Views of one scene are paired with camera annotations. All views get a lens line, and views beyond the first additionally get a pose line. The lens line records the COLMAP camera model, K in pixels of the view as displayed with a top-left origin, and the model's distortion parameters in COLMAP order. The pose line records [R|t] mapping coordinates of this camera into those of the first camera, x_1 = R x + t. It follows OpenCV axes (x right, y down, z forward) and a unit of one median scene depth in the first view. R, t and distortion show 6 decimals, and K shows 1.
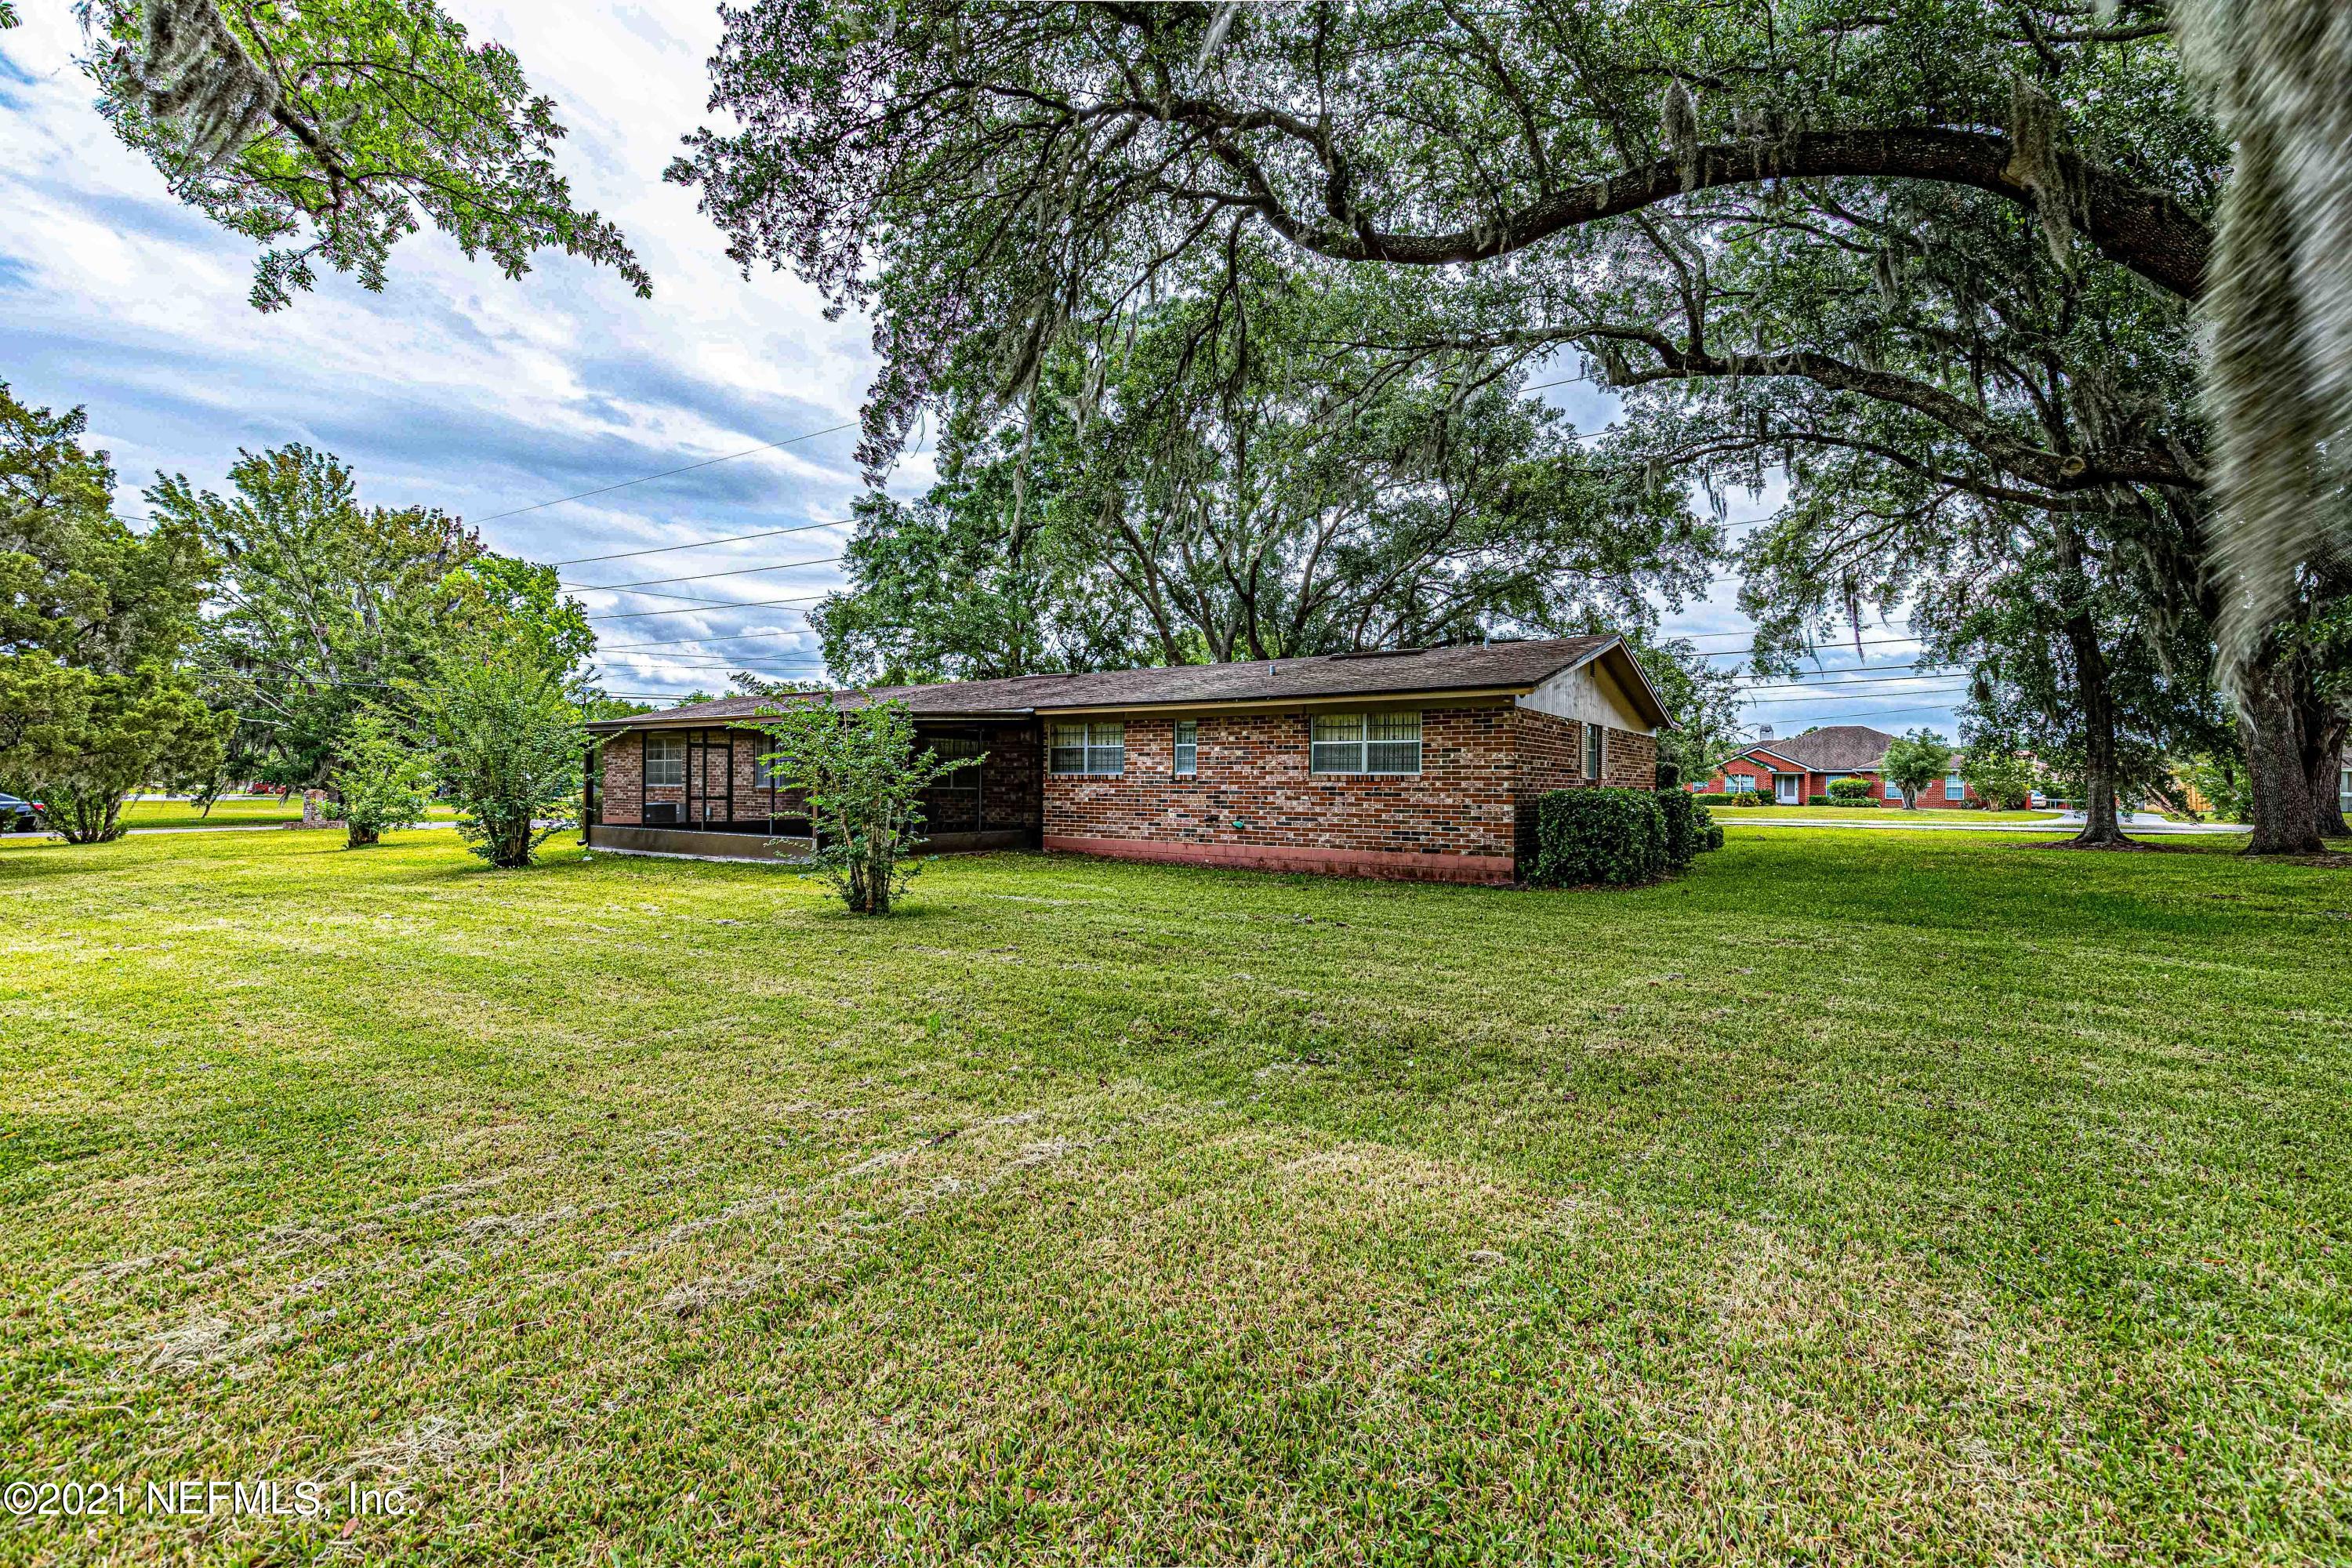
lens RADIAL K [[1080.1, 0, 1179.8], [0, 1080.1, 774.4], [0, 0, 1]] dist [0.011418, -0.002494]
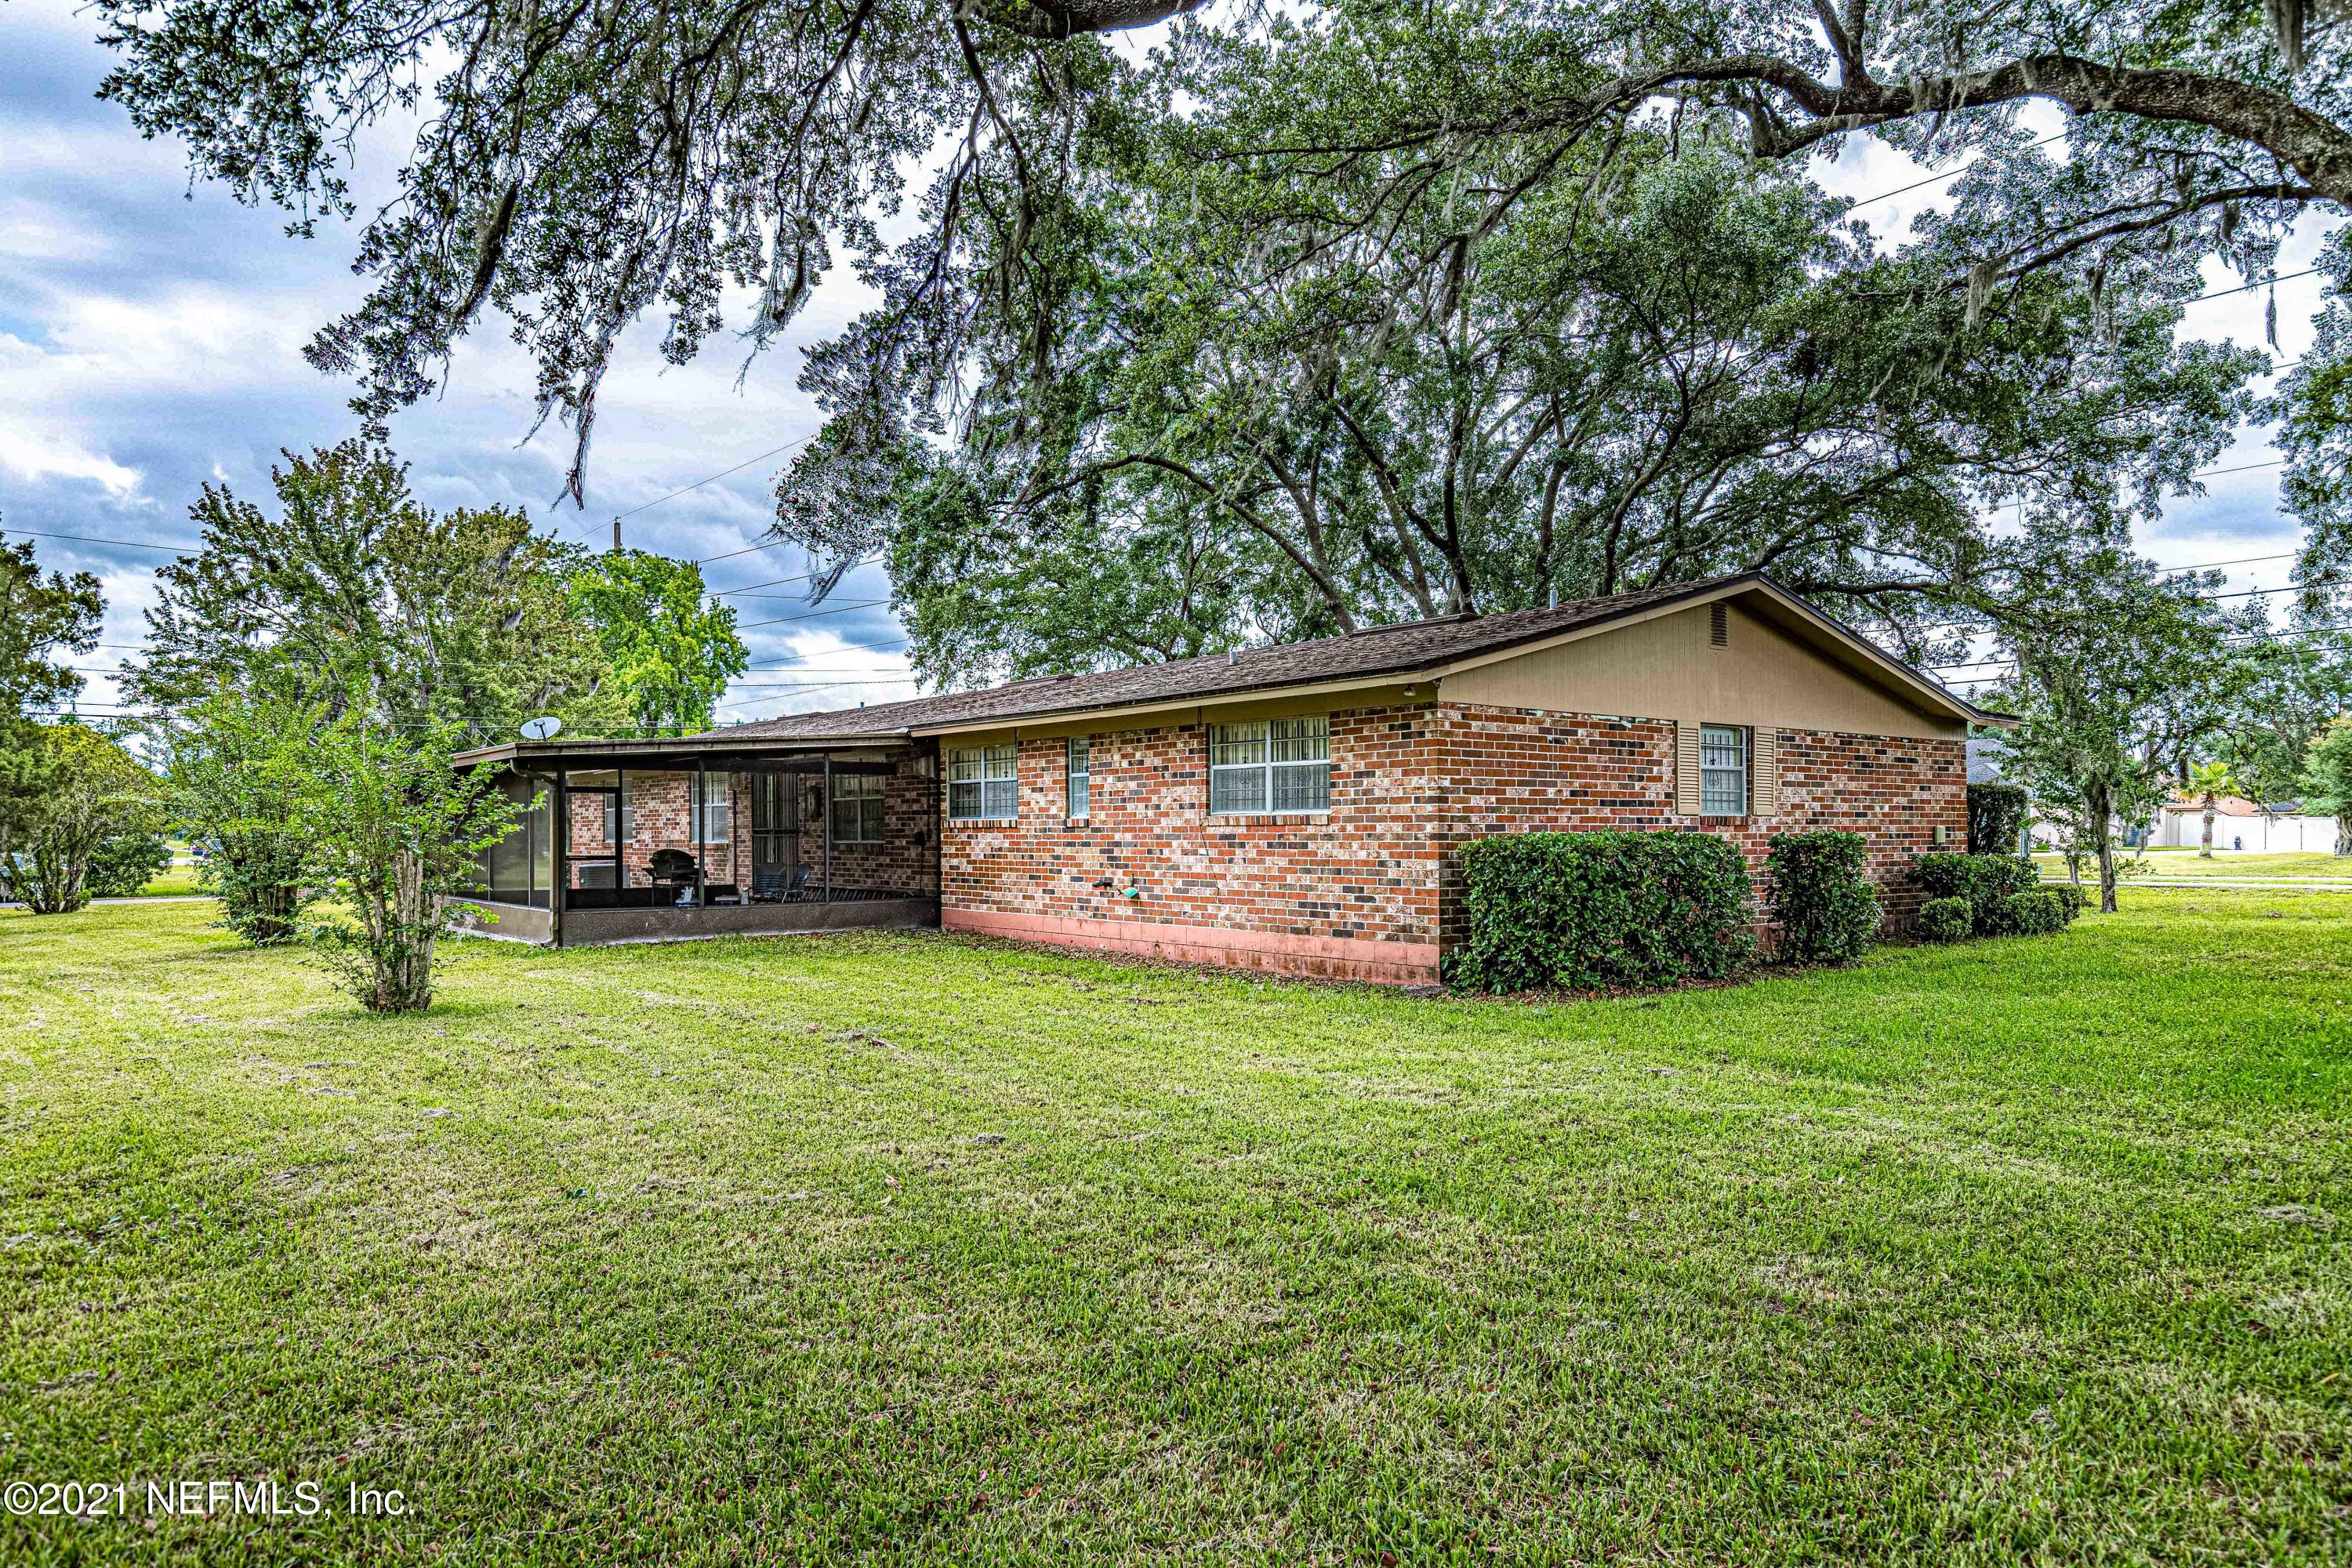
lens RADIAL K [[1576.8, 0, 1167.7], [0, 1576.8, 804.9], [0, 0, 1]] dist [0.017740, -0.005031]
pose [[0.952880, -0.016911, -0.302877, 0.367548], [0.013922, 0.999831, -0.012025, 0.004380], [0.303029, 0.007242, 0.952954, 0.076146]]
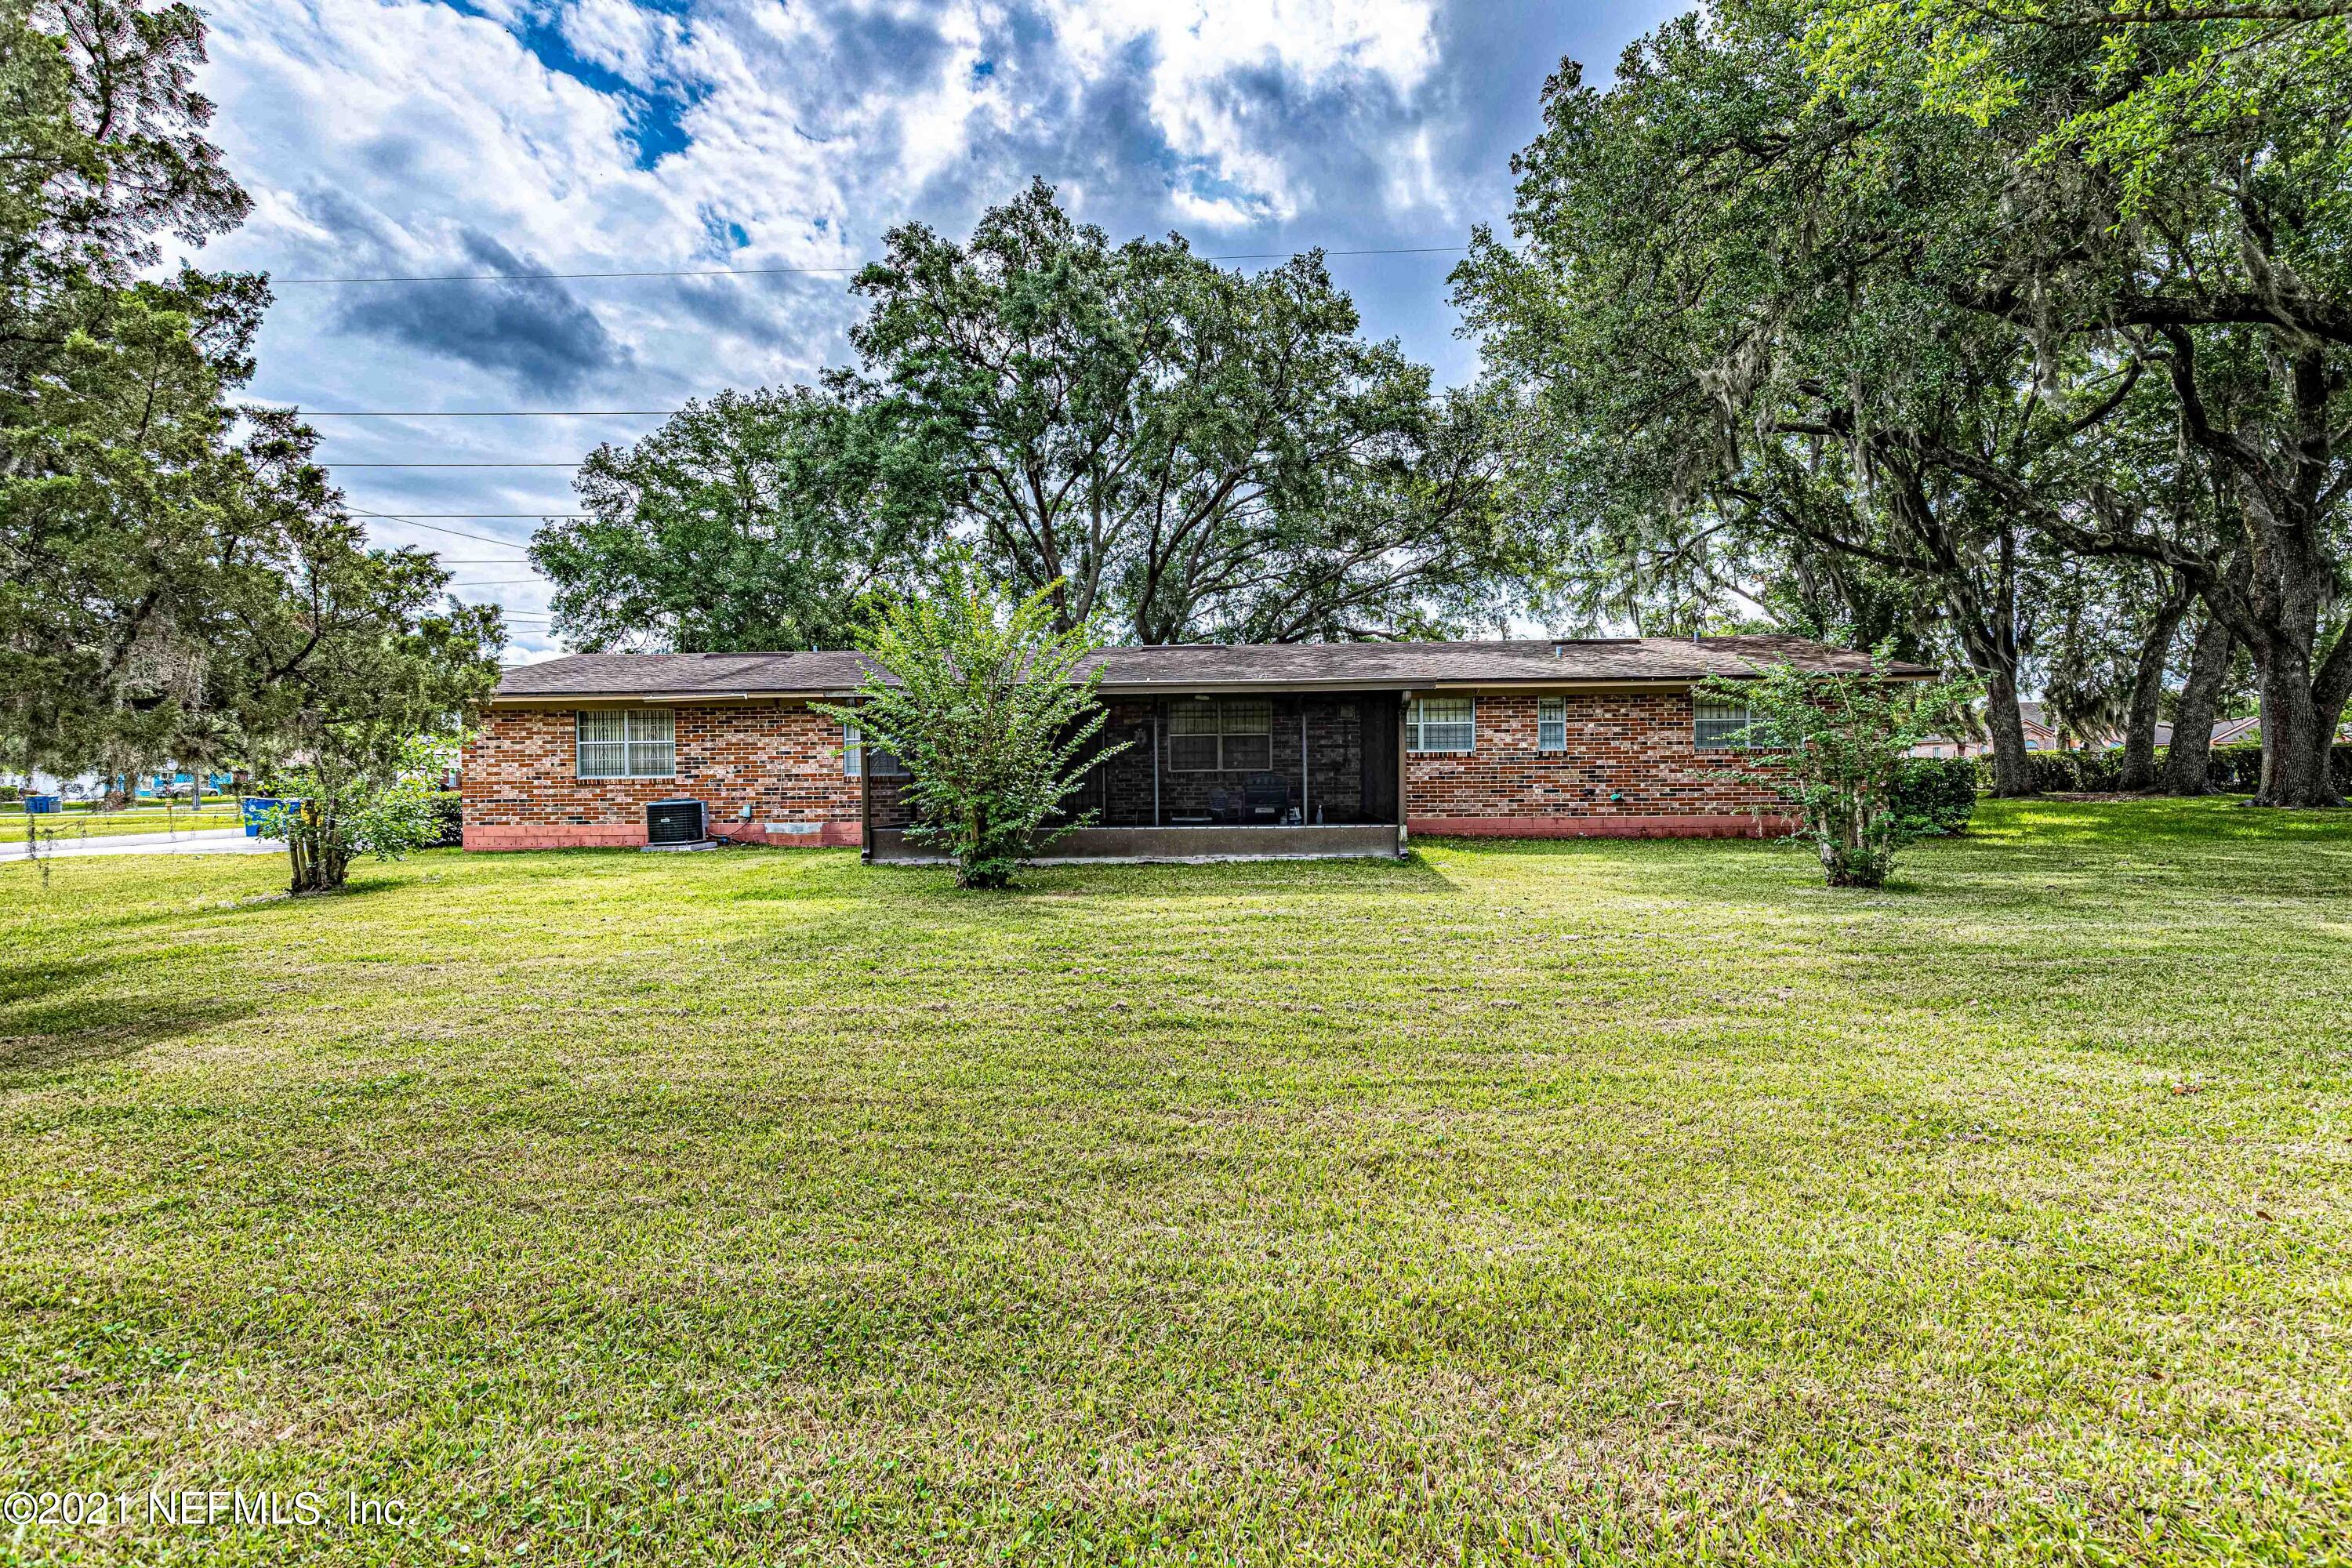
lens RADIAL K [[1080.1, 0, 1174.8], [0, 1080.1, 778.1], [0, 0, 1]] dist [0.011418, -0.002494]
pose [[0.839503, -0.018277, 0.543047, -0.871179], [0.012810, 0.999822, 0.013849, 0.007543], [-0.543204, -0.004670, 0.839588, 0.346388]]
